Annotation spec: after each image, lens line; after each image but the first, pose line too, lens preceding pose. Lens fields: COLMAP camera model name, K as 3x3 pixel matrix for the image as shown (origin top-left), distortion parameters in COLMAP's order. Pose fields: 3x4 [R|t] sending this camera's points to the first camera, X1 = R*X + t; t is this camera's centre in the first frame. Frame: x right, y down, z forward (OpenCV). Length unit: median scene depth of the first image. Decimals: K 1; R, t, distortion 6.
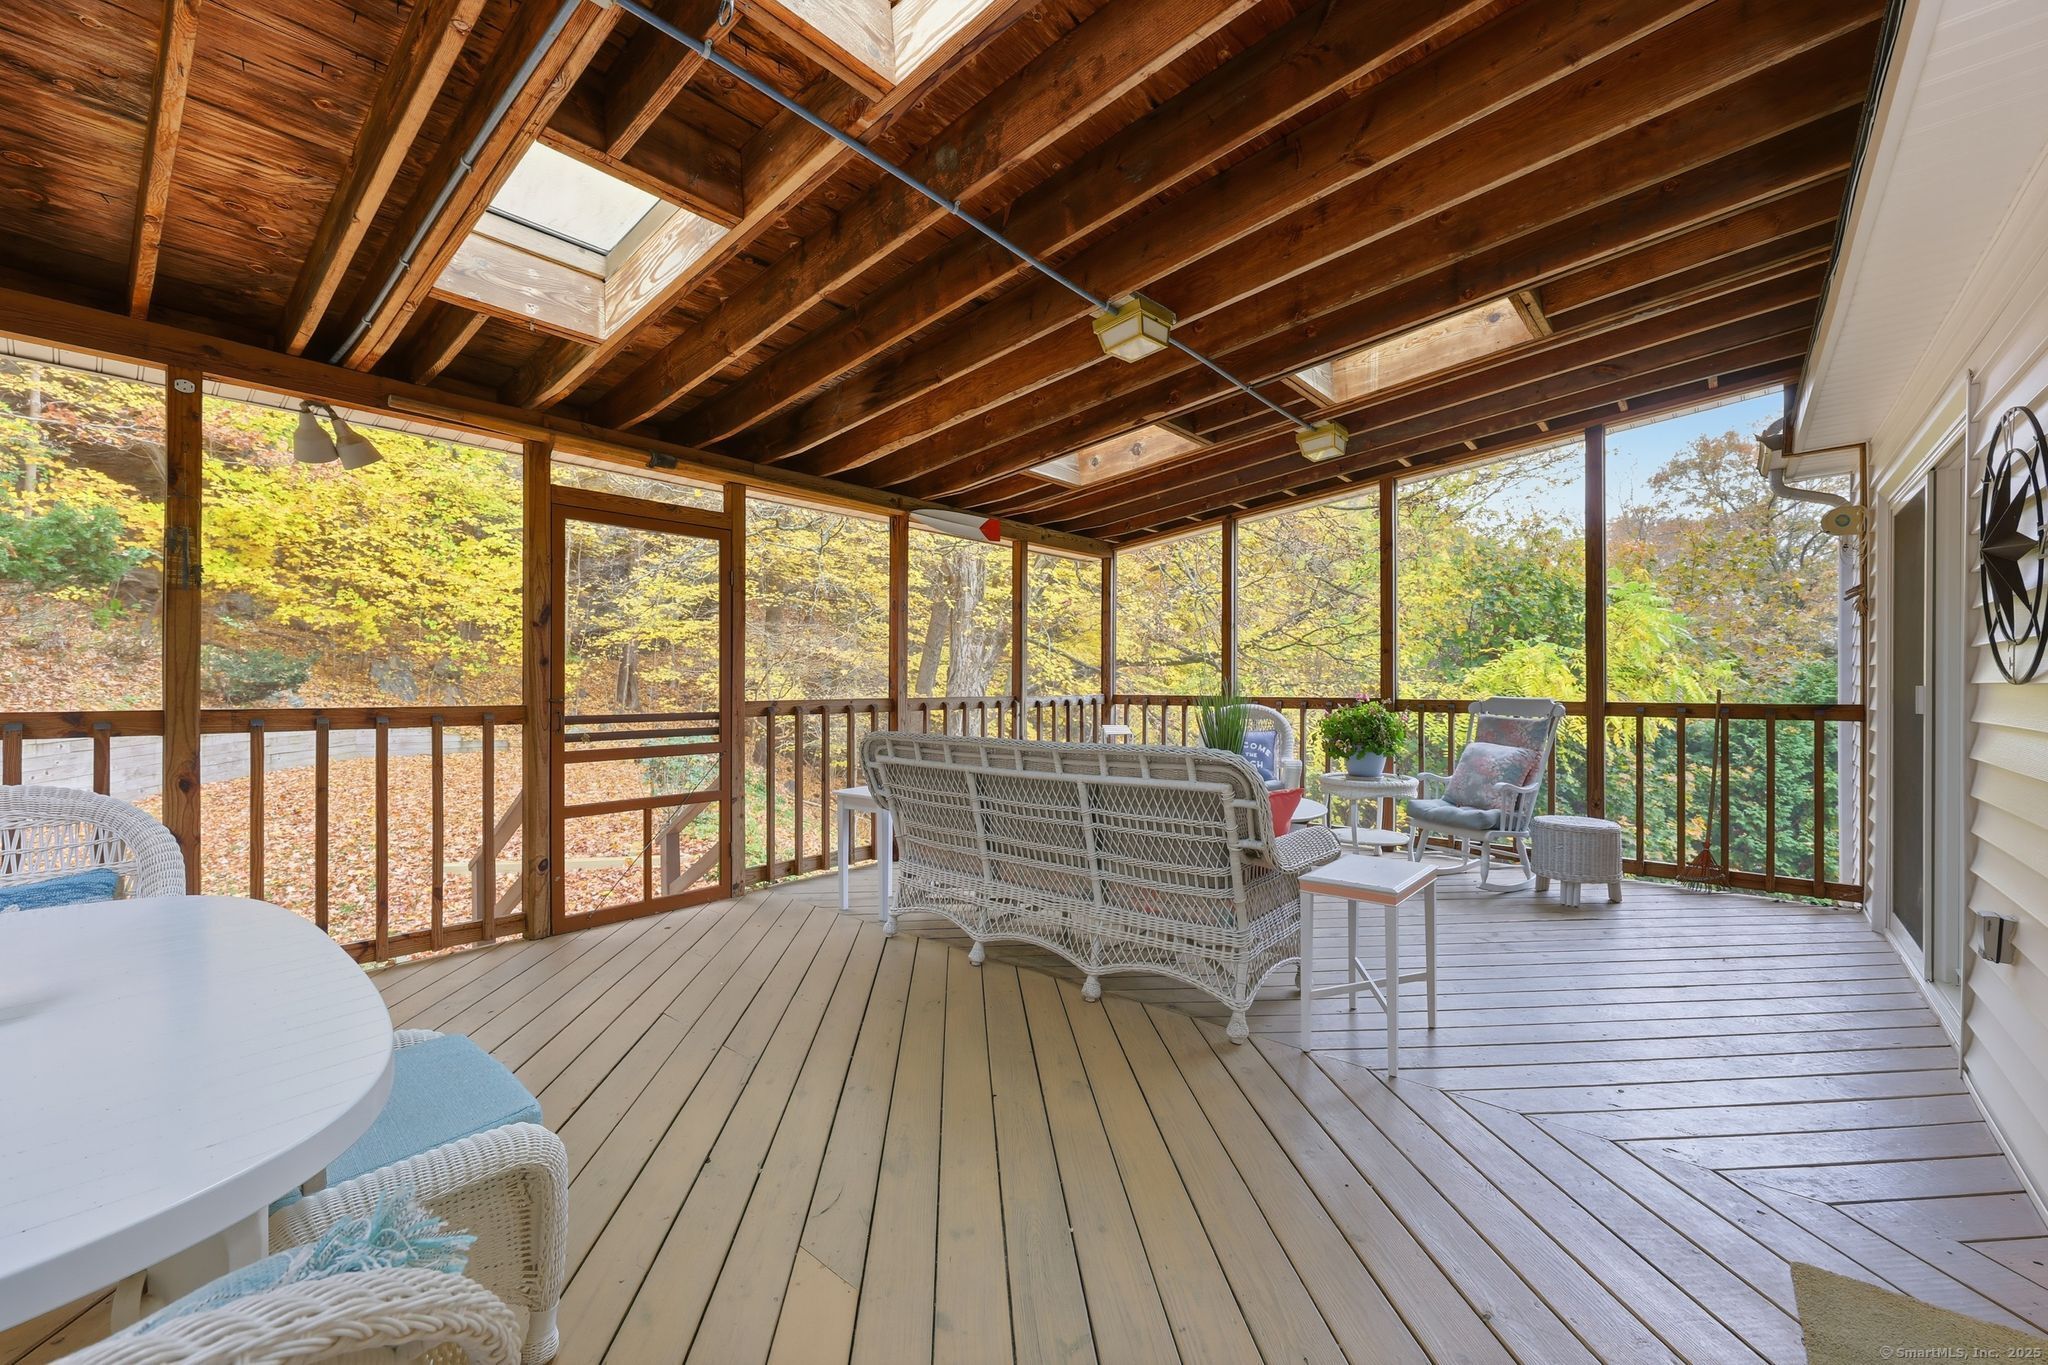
lens RADIAL K [[828.2, 0, 1006.0], [0, 828.2, 676.1], [0, 0, 1]] dist [-0.002336, 0.000137]
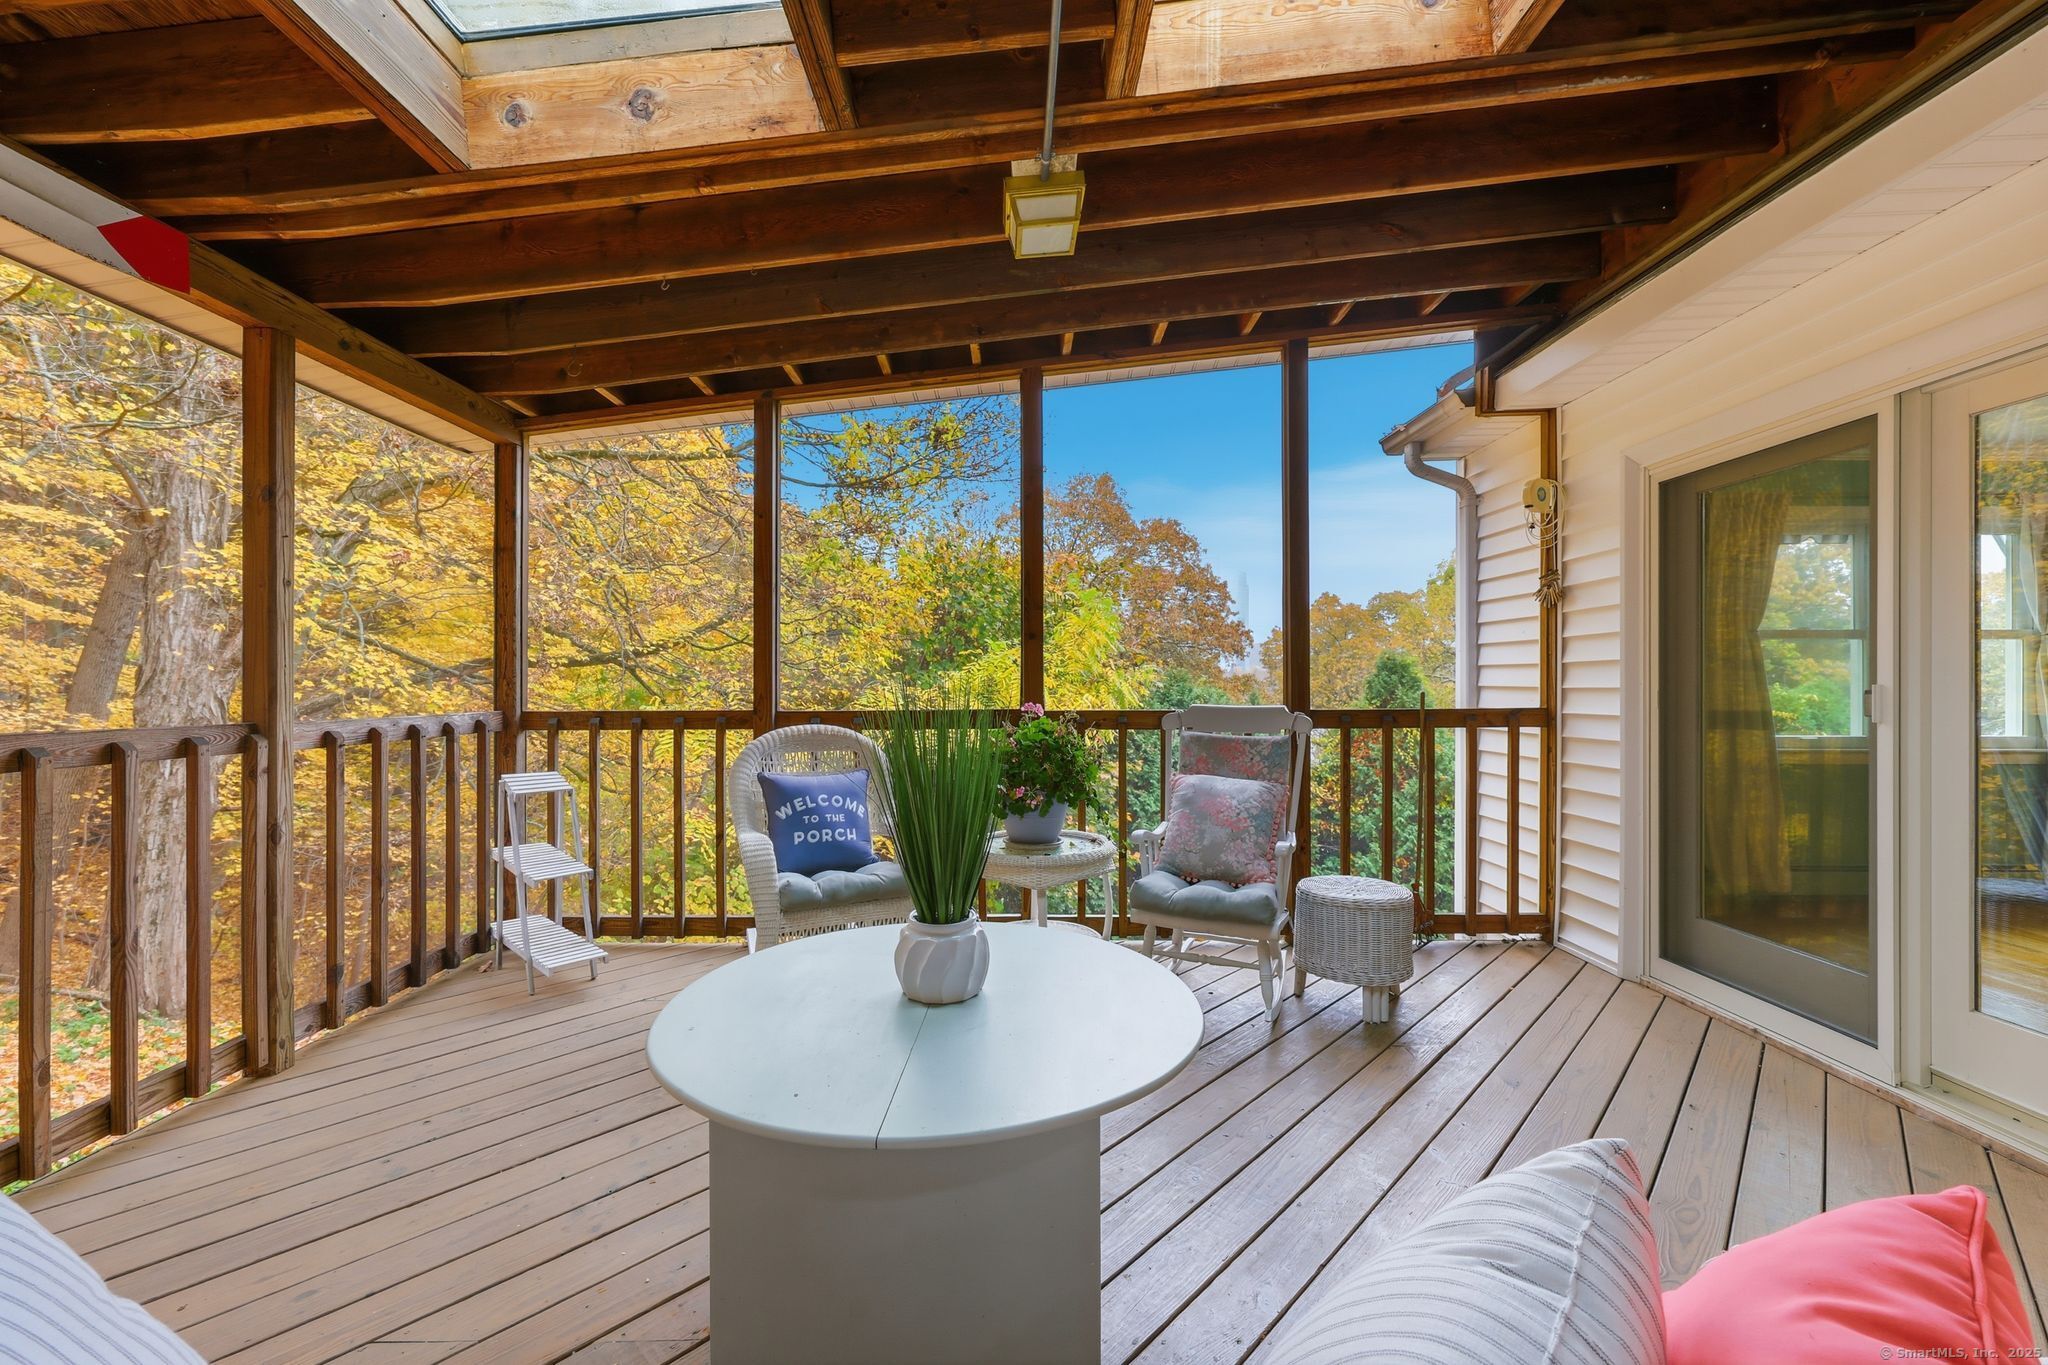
lens RADIAL K [[828.2, 0, 1021.8], [0, 828.2, 688.6], [0, 0, 1]] dist [-0.002336, 0.000137]
pose [[0.746931, -0.005509, 0.664878, 0.009236], [0.001161, 0.999975, 0.006981, 0.001878], [-0.664900, -0.004443, 0.746919, 0.207108]]
